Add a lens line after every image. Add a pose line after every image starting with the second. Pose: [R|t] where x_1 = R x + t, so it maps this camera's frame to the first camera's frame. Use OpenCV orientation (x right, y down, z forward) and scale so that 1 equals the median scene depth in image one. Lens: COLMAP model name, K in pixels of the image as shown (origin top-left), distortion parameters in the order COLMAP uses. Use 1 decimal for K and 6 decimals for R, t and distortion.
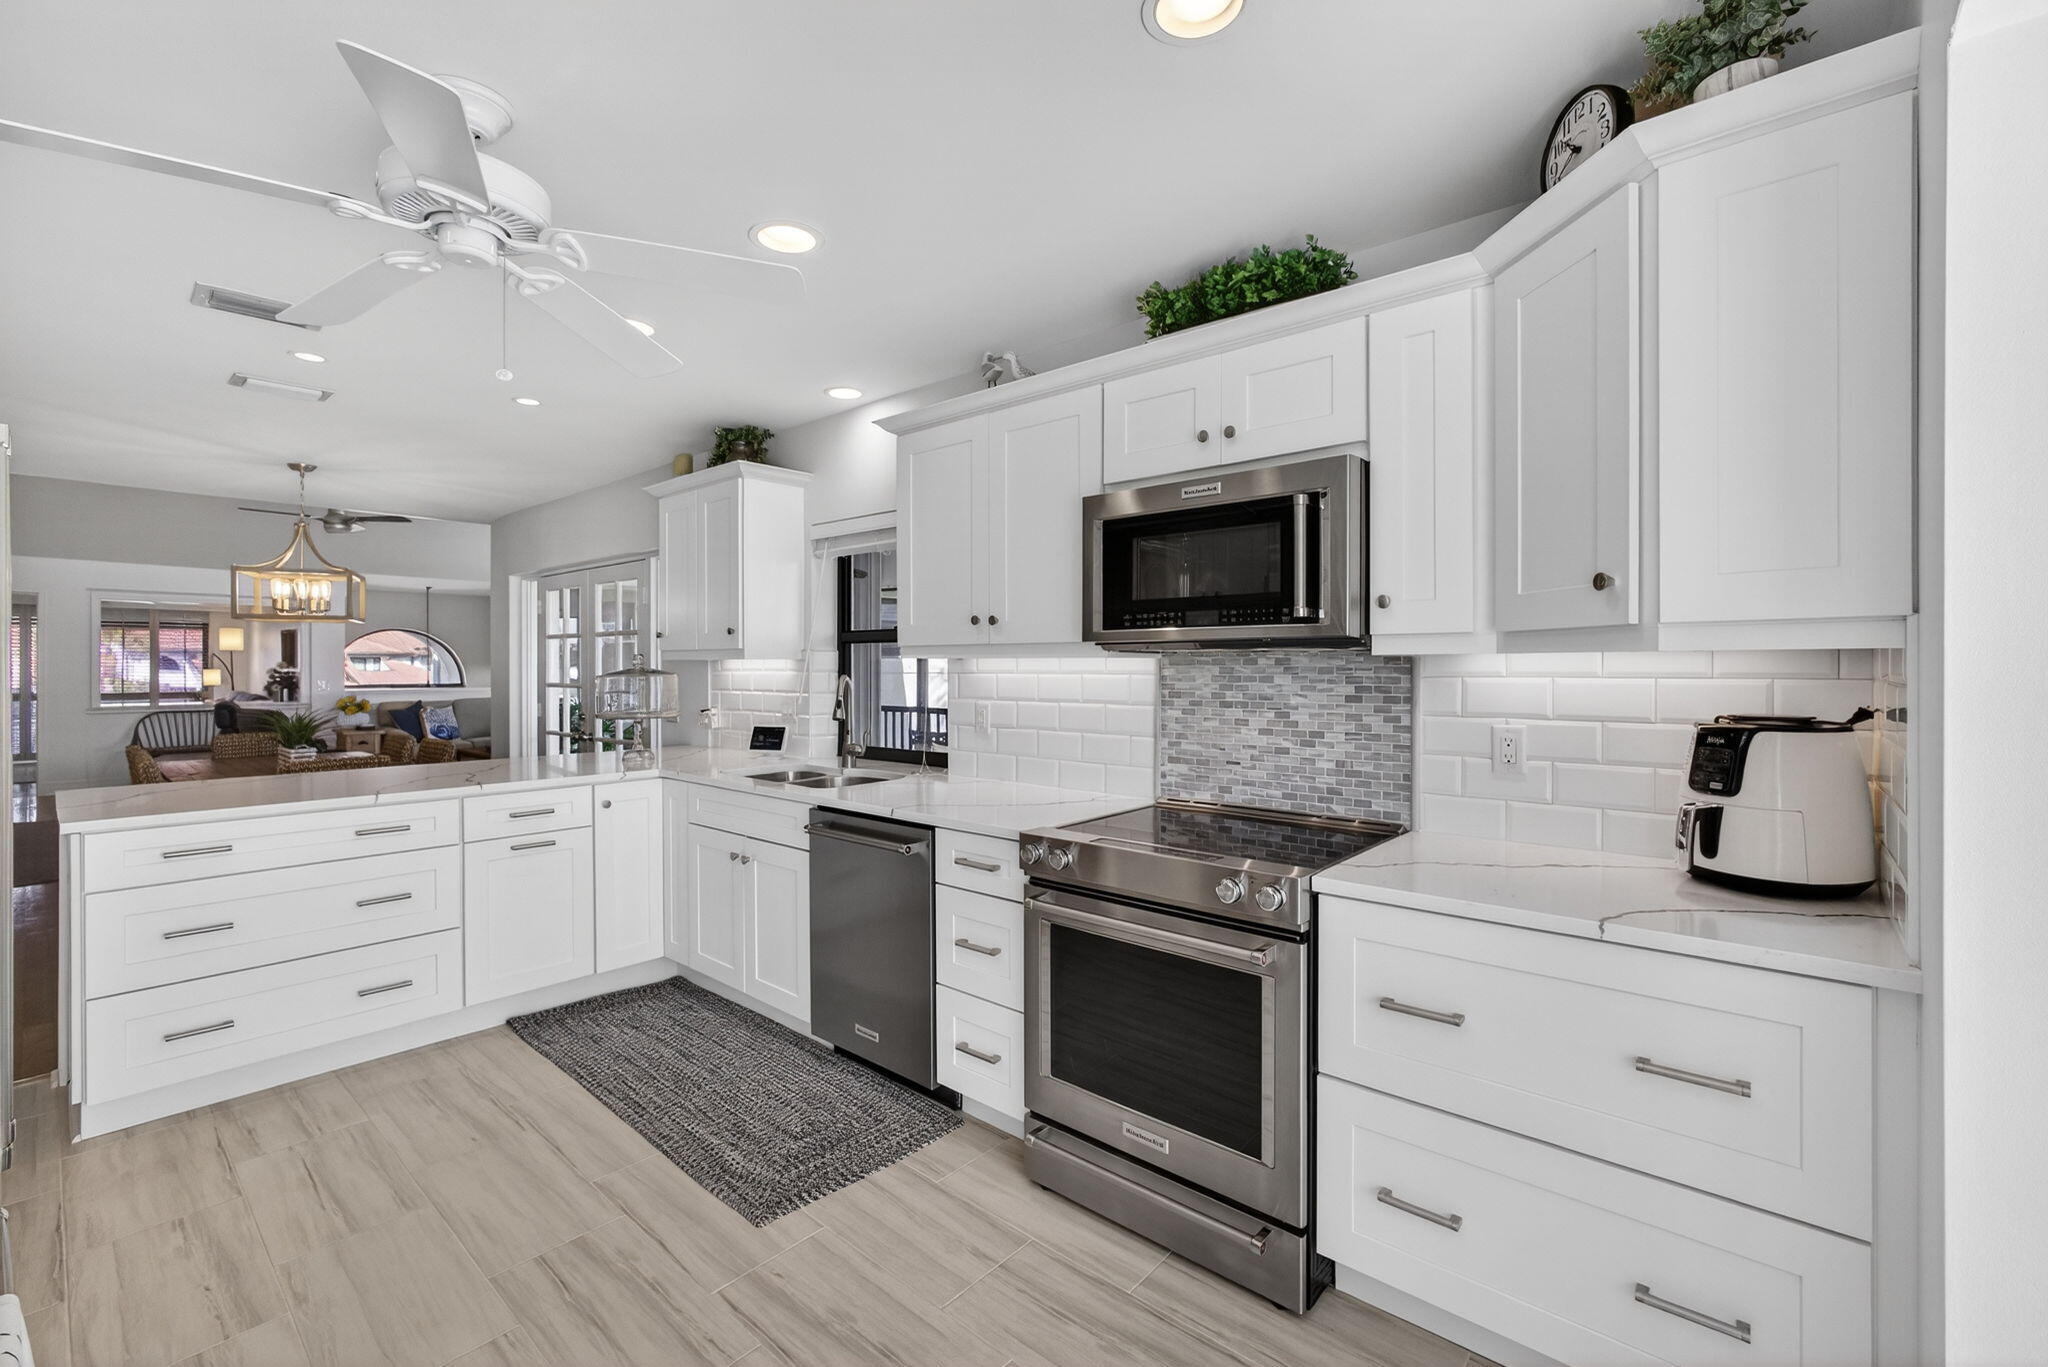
lens RADIAL K [[870.3, 0, 1026.9], [0, 870.3, 671.4], [0, 0, 1]] dist [-0.003914, 0.000062]
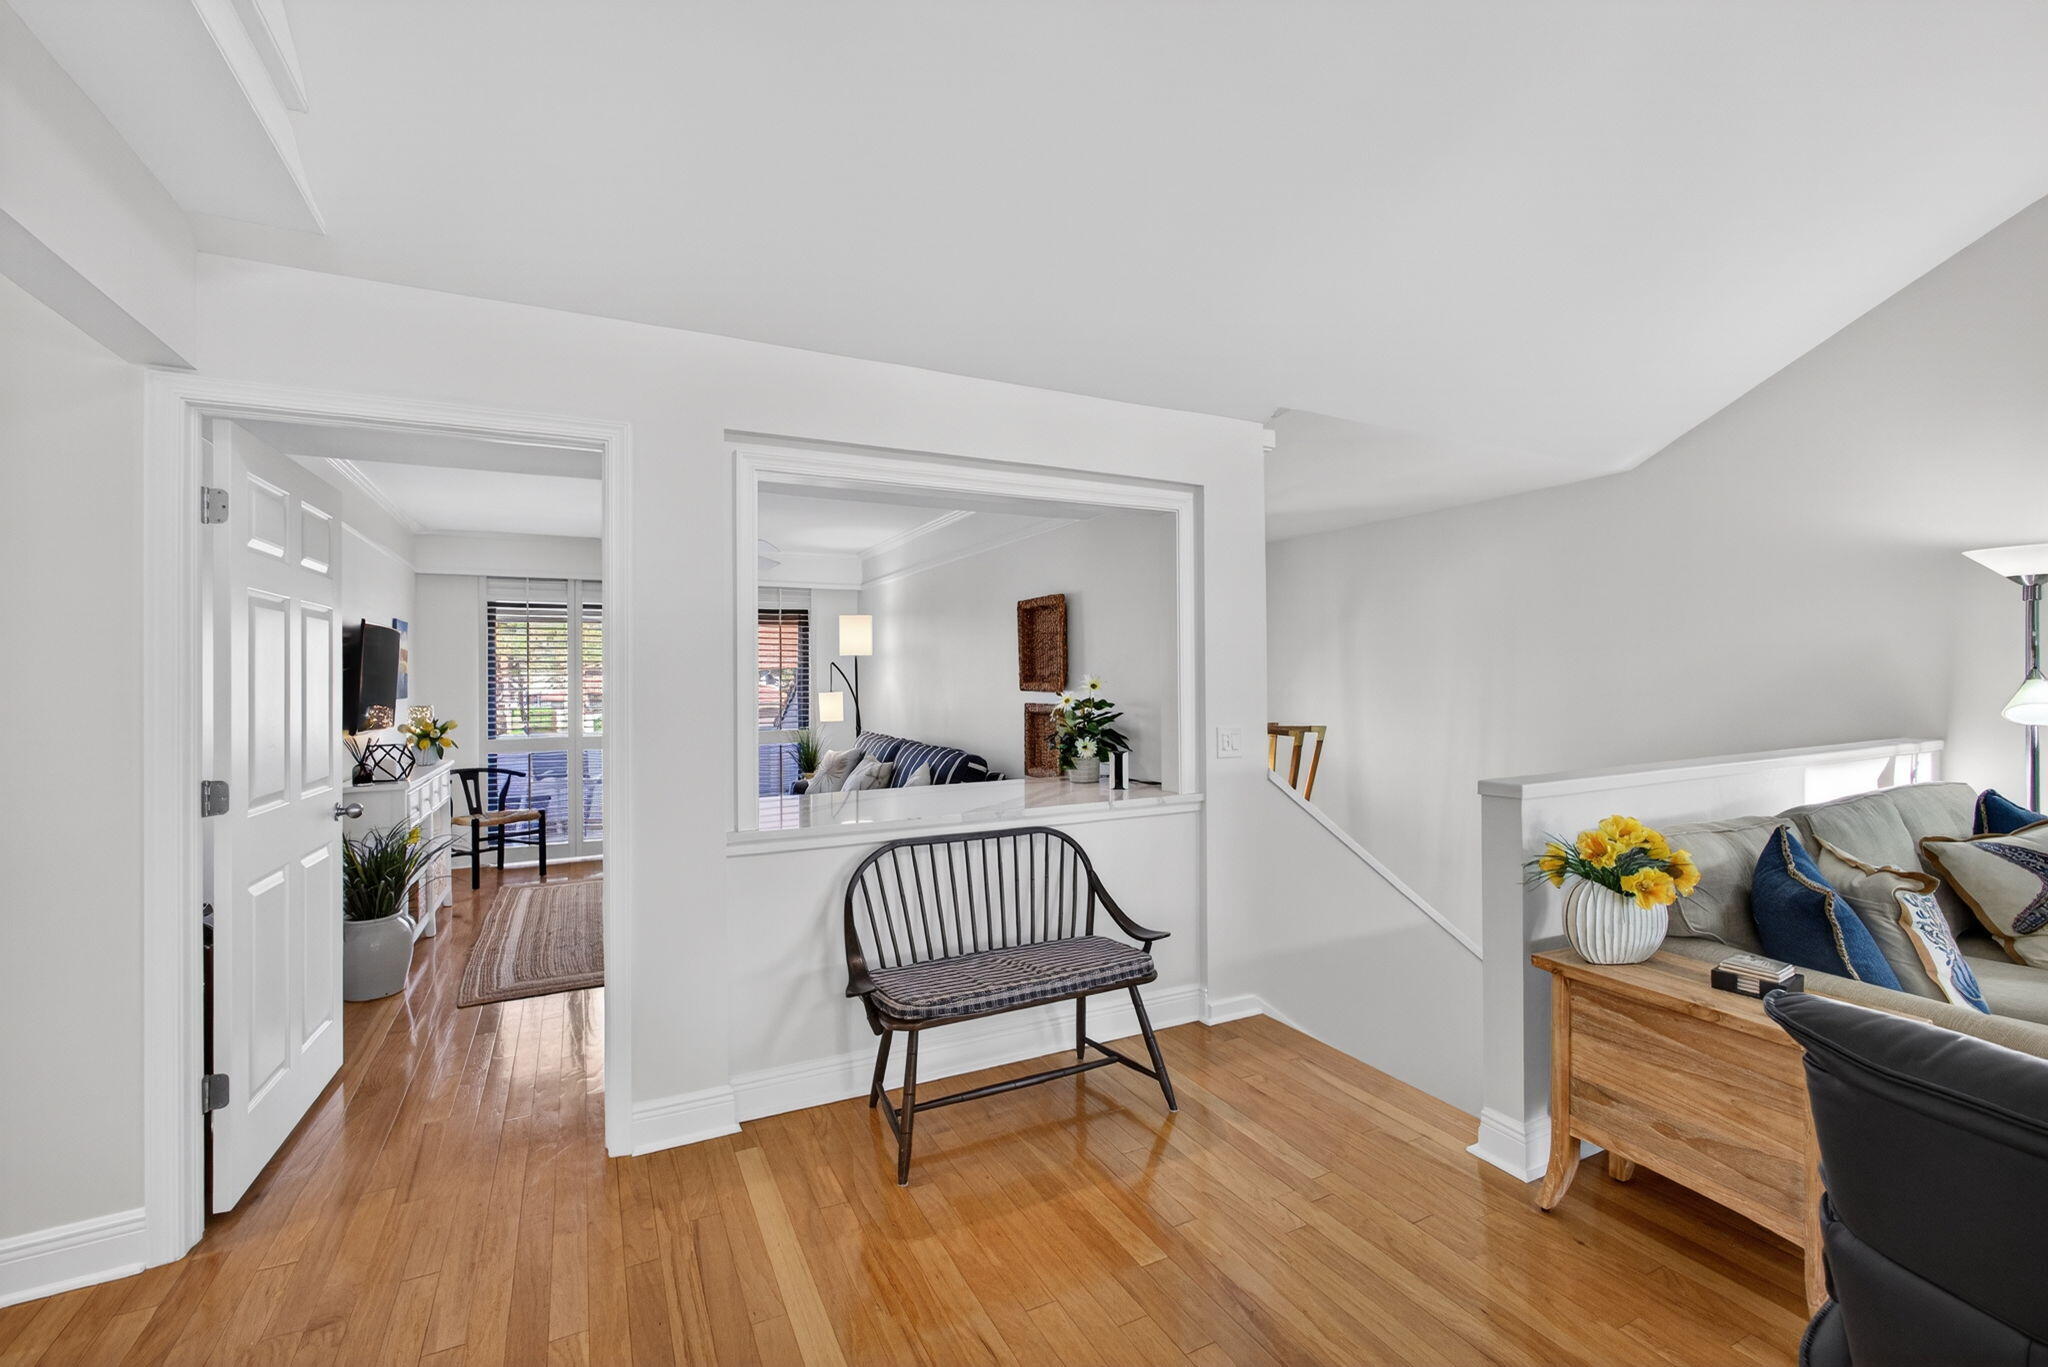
lens RADIAL K [[845.2, 0, 1023.3], [0, 845.2, 668.5], [0, 0, 1]] dist [-0.001903, -0.000047]
pose [[0.932257, -0.014708, -0.361498, -2.262458], [0.008075, 0.999770, -0.019851, -0.021993], [0.361707, 0.015587, 0.932162, 1.962486]]
